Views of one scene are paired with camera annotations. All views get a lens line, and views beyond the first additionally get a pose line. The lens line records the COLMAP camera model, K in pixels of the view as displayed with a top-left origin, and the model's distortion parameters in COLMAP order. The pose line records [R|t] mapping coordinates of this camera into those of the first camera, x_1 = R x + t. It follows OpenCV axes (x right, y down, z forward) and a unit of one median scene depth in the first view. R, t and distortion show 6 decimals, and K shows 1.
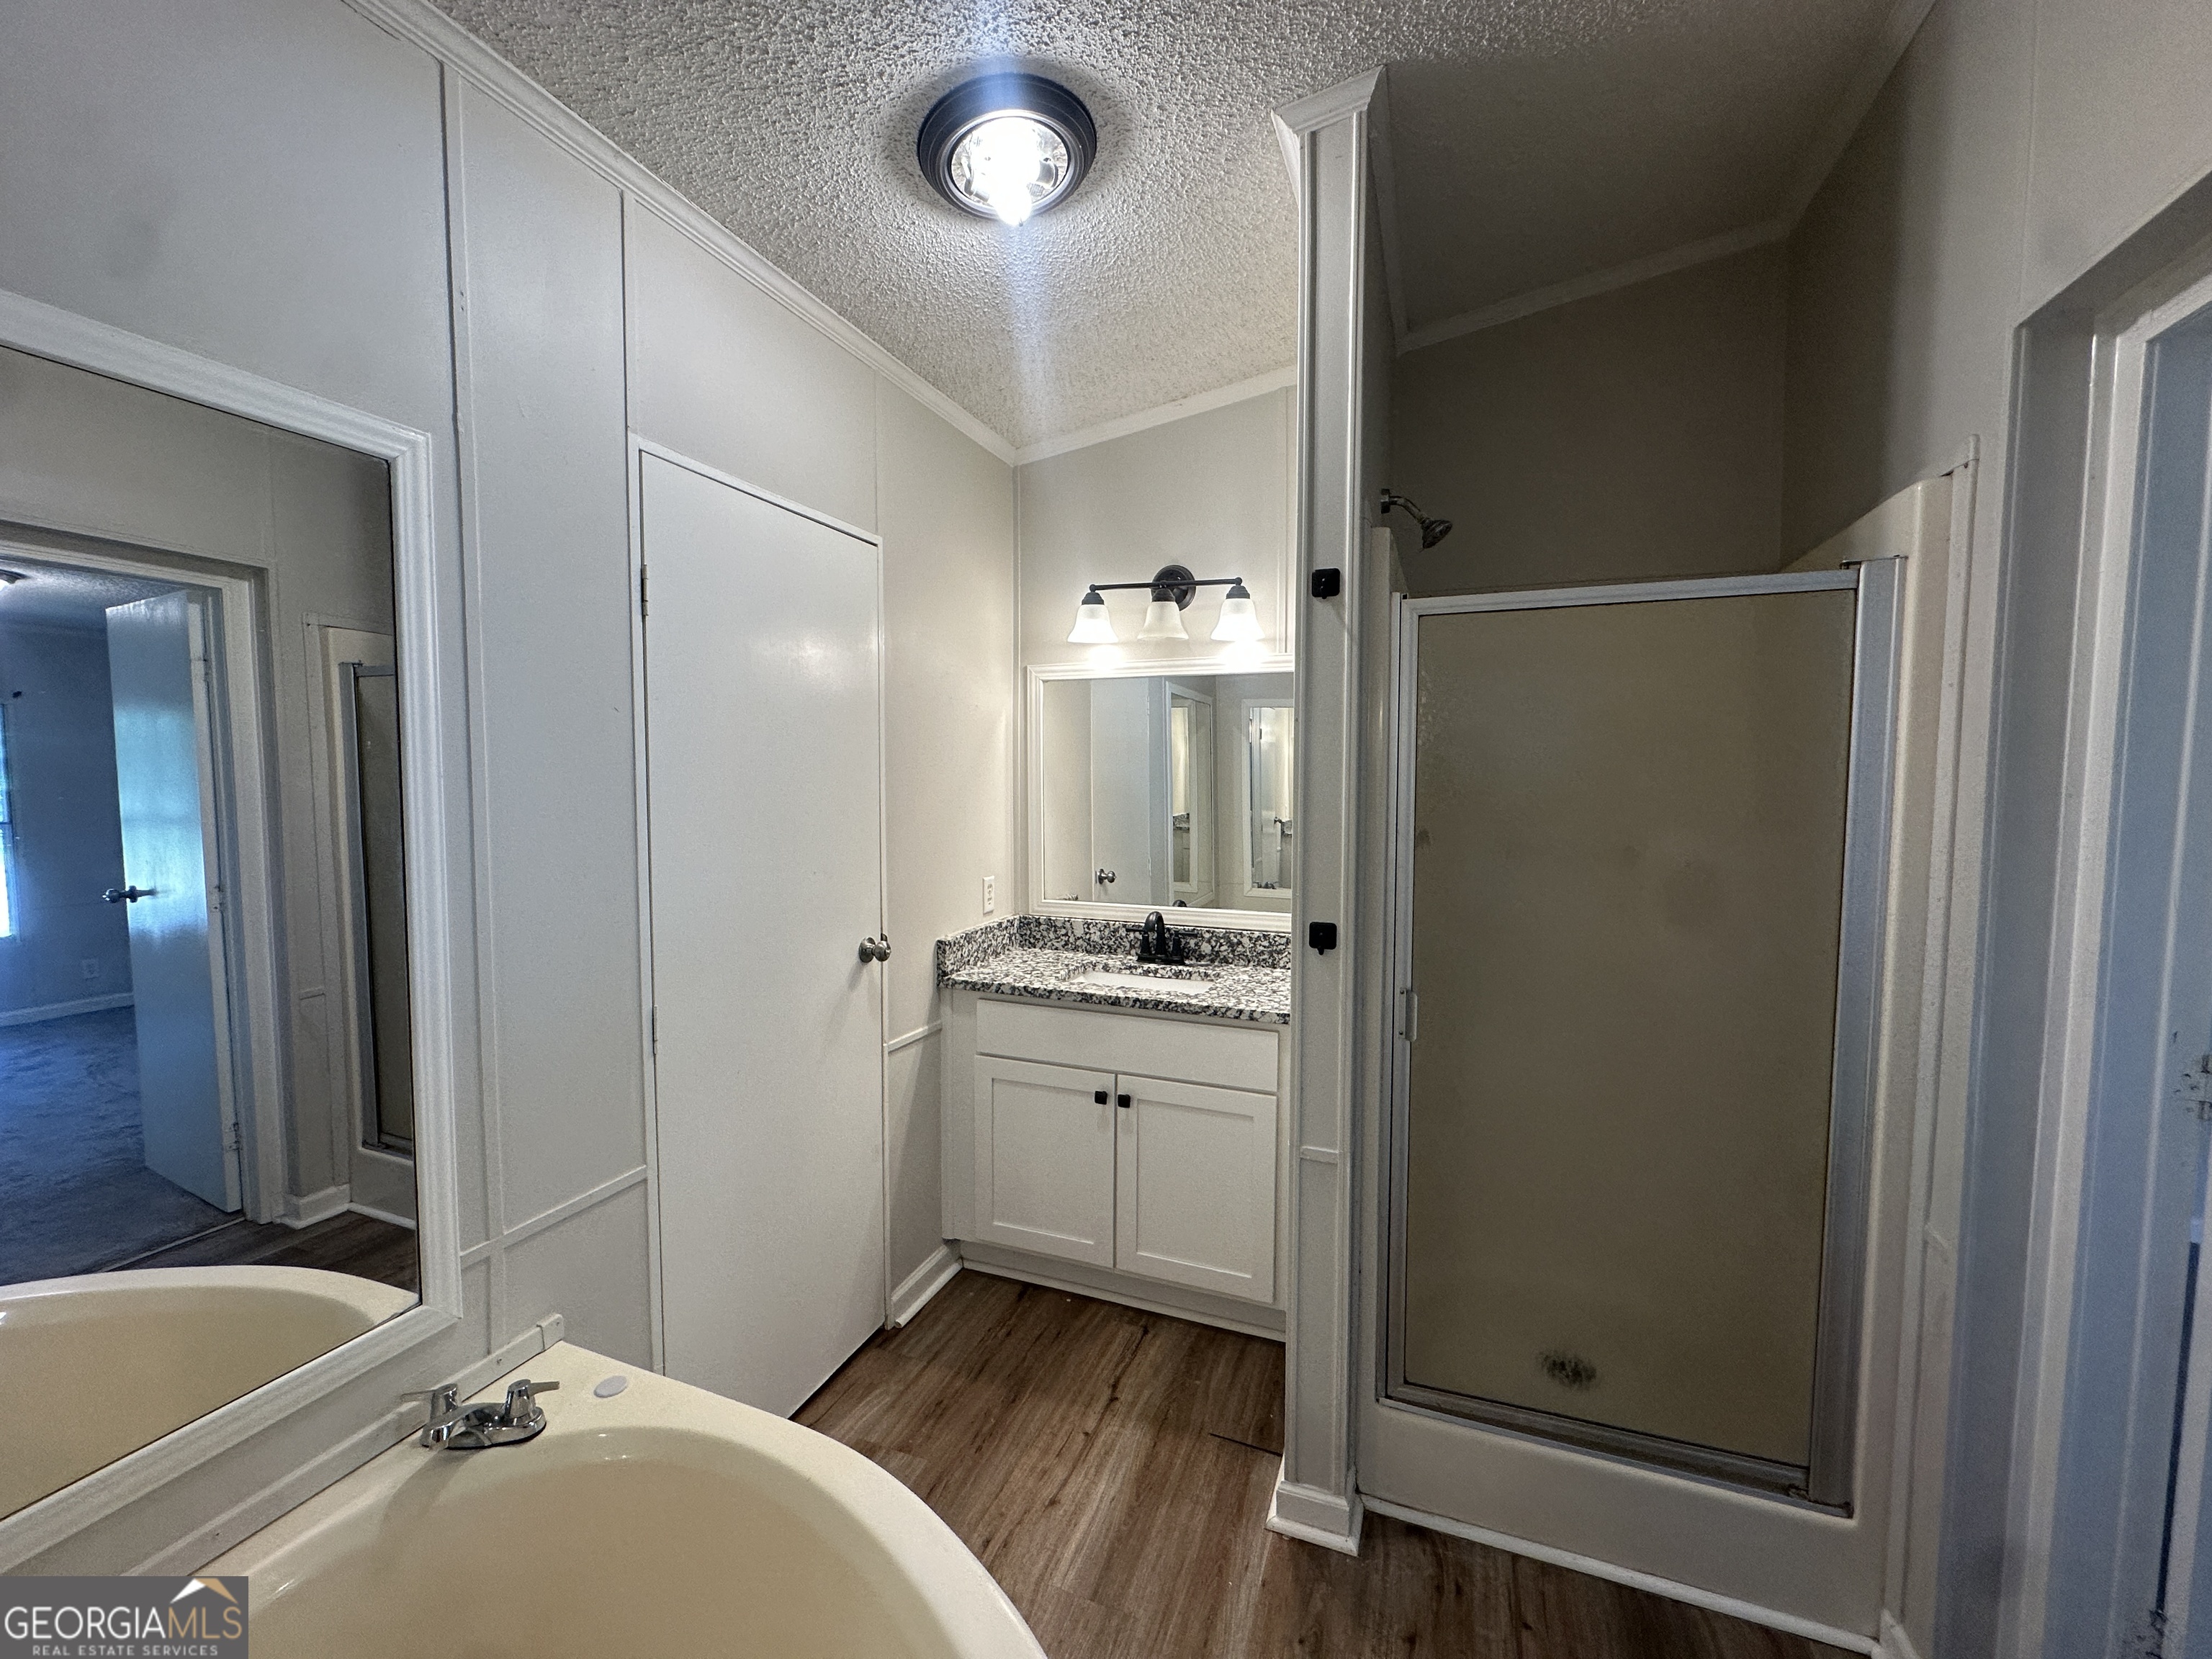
lens RADIAL K [[877.8, 0, 1105.1], [0, 877.8, 826.2], [0, 0, 1]] dist [-0.003142, 0.000466]
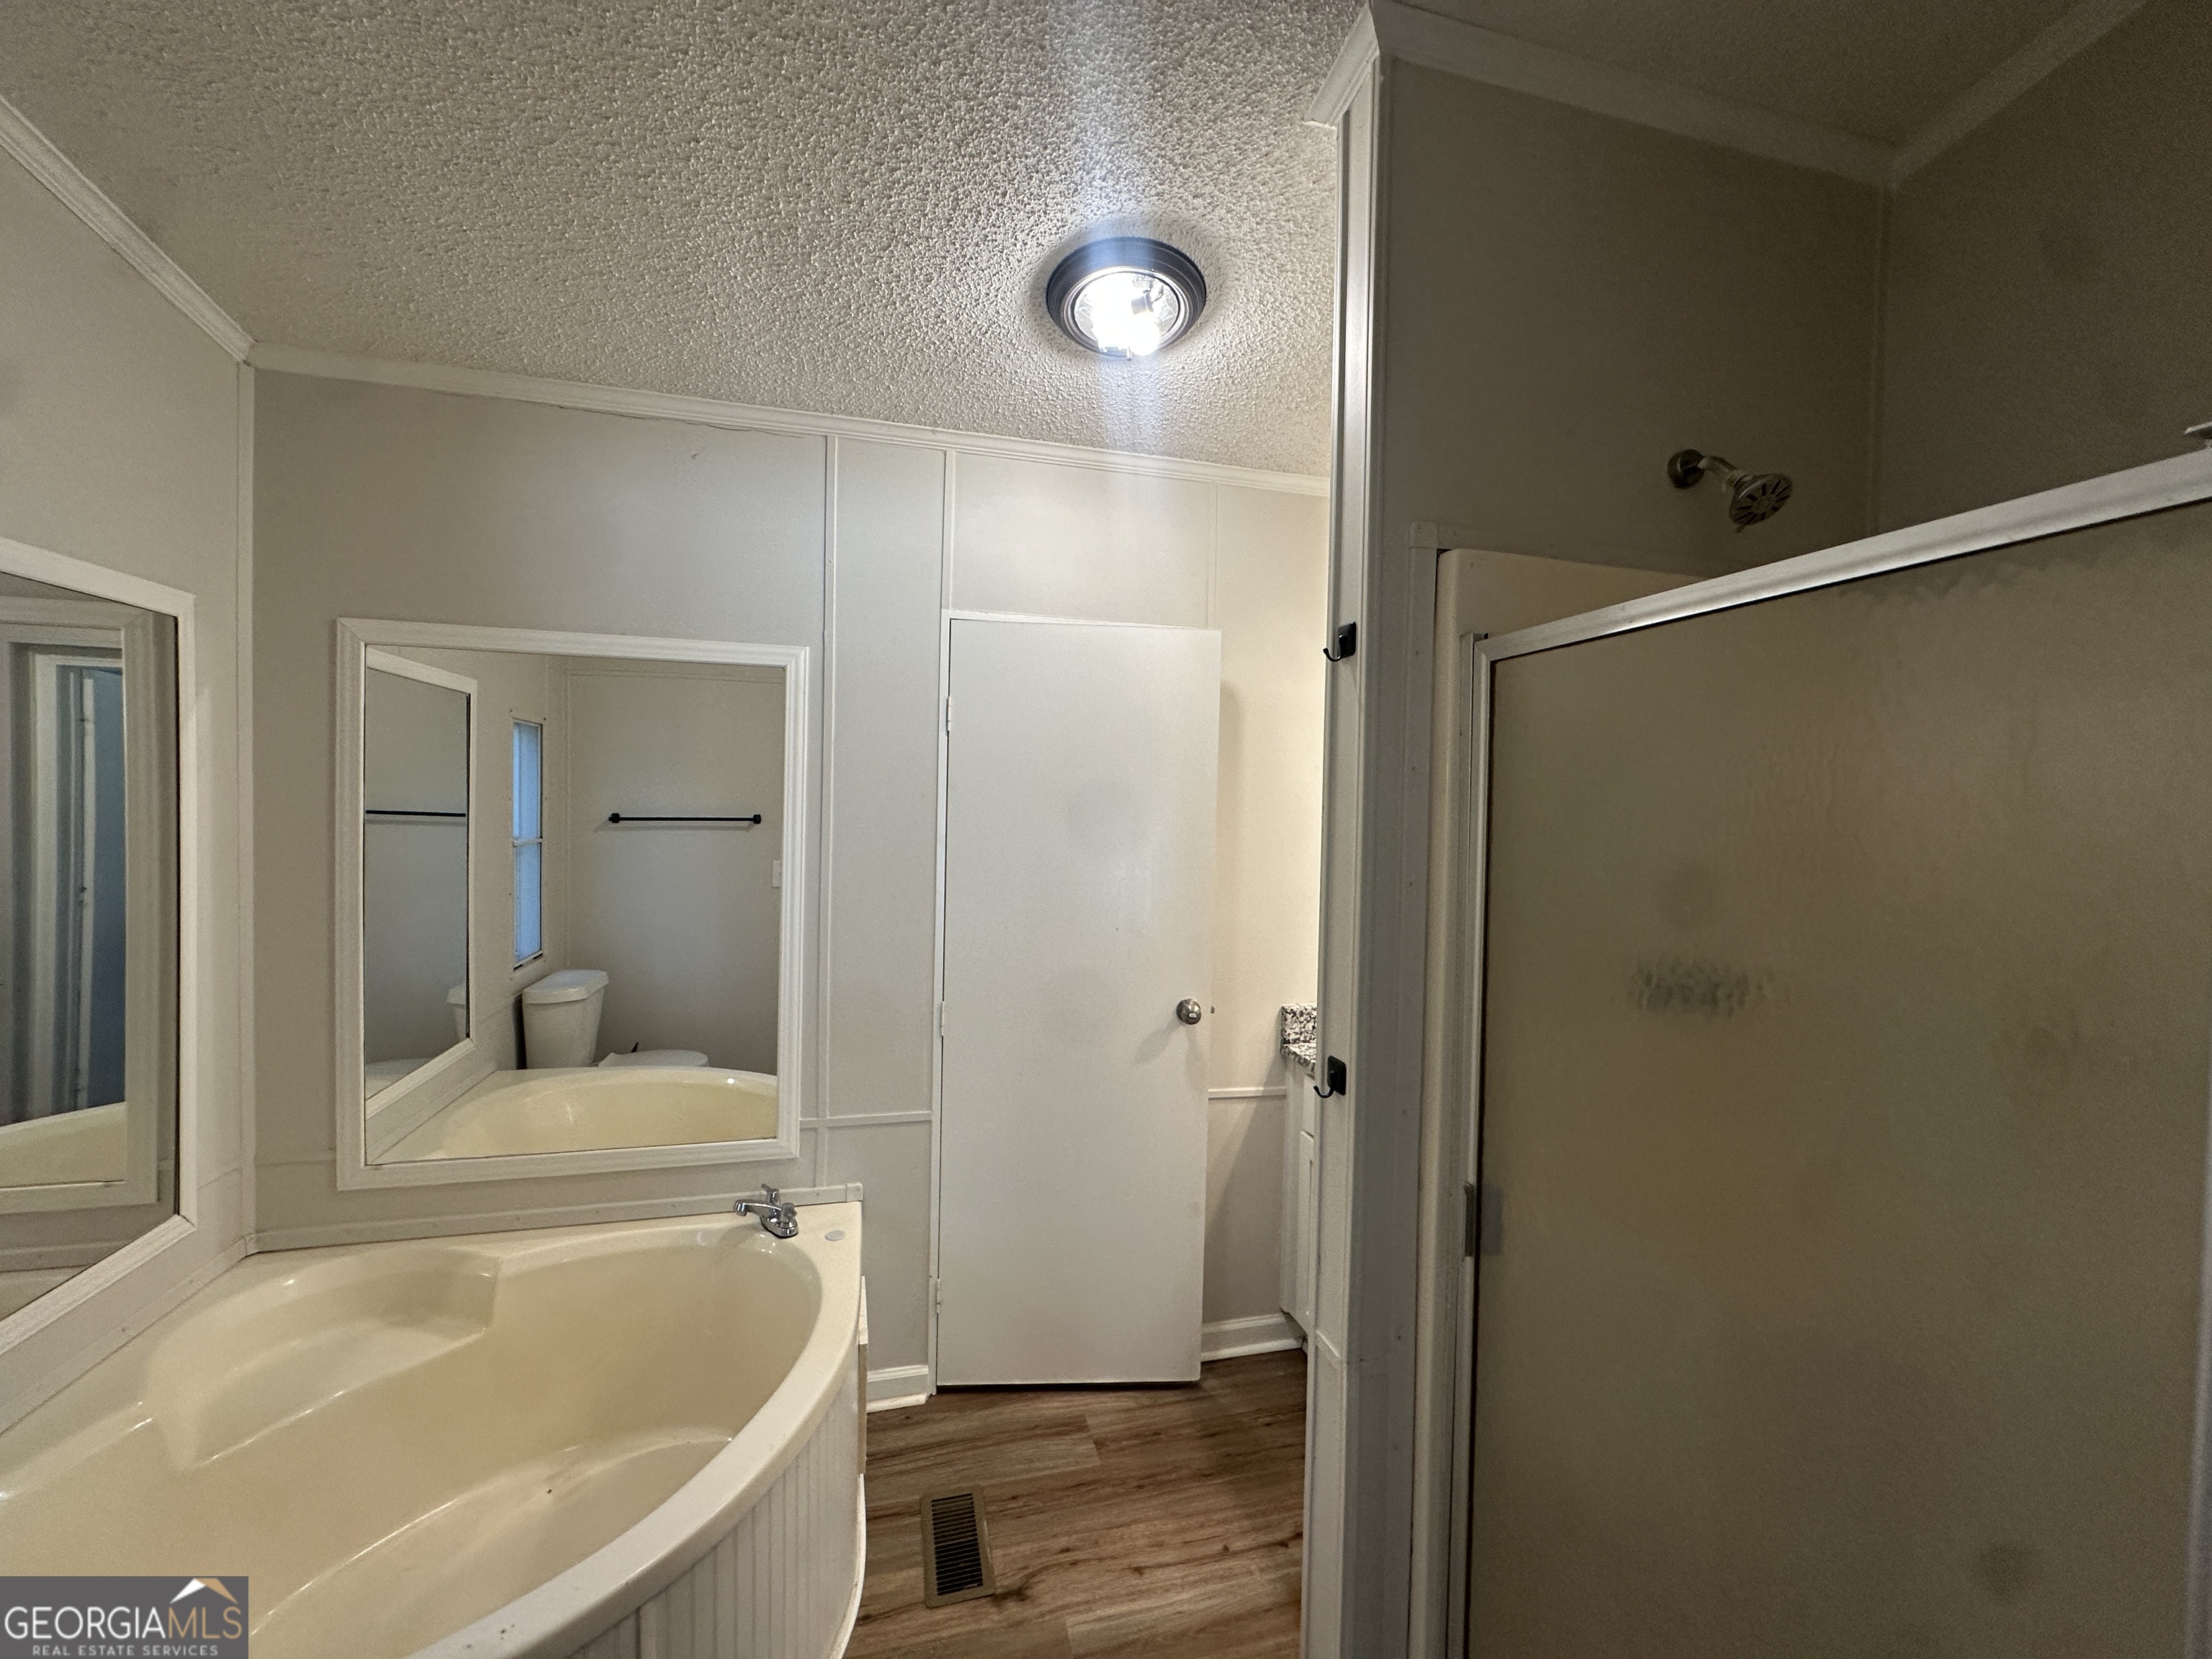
lens RADIAL K [[877.8, 0, 1104.9], [0, 877.8, 828.3], [0, 0, 1]] dist [-0.003142, 0.000466]
pose [[0.587303, 0.032250, -0.808724, 0.699762], [-0.068530, 0.997599, -0.009985, -0.071775], [0.806461, 0.061286, 0.588103, 0.313941]]
